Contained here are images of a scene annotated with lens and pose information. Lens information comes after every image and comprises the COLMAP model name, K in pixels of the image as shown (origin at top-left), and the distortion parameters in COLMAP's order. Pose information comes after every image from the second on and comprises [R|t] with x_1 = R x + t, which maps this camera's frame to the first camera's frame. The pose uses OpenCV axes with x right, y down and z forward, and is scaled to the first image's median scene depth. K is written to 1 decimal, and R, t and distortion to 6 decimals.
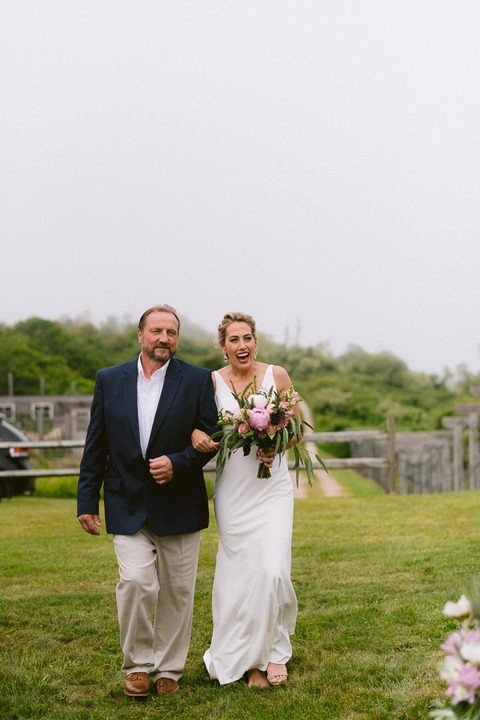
lens RADIAL K [[1126.7, 0, 240.0], [0, 1126.7, 360.0], [0, 0, 1]] dist [-0.021104, -0.131938]
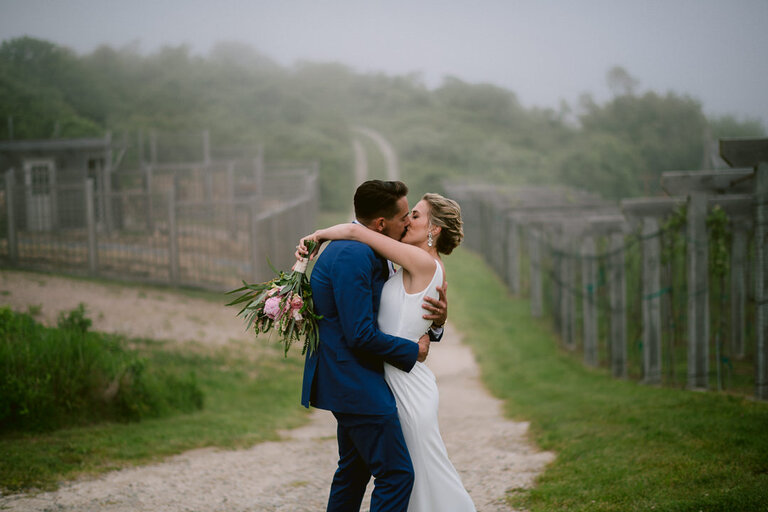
lens RADIAL K [[1201.8, 0, 381.0], [0, 1201.8, 265.2], [0, 0, 1]] dist [-0.021104, -0.131938]
pose [[0.999000, -0.019527, 0.040217, 0.014464], [0.013860, 0.990523, 0.136649, 0.005588], [-0.042504, -0.135955, 0.989803, 0.142369]]
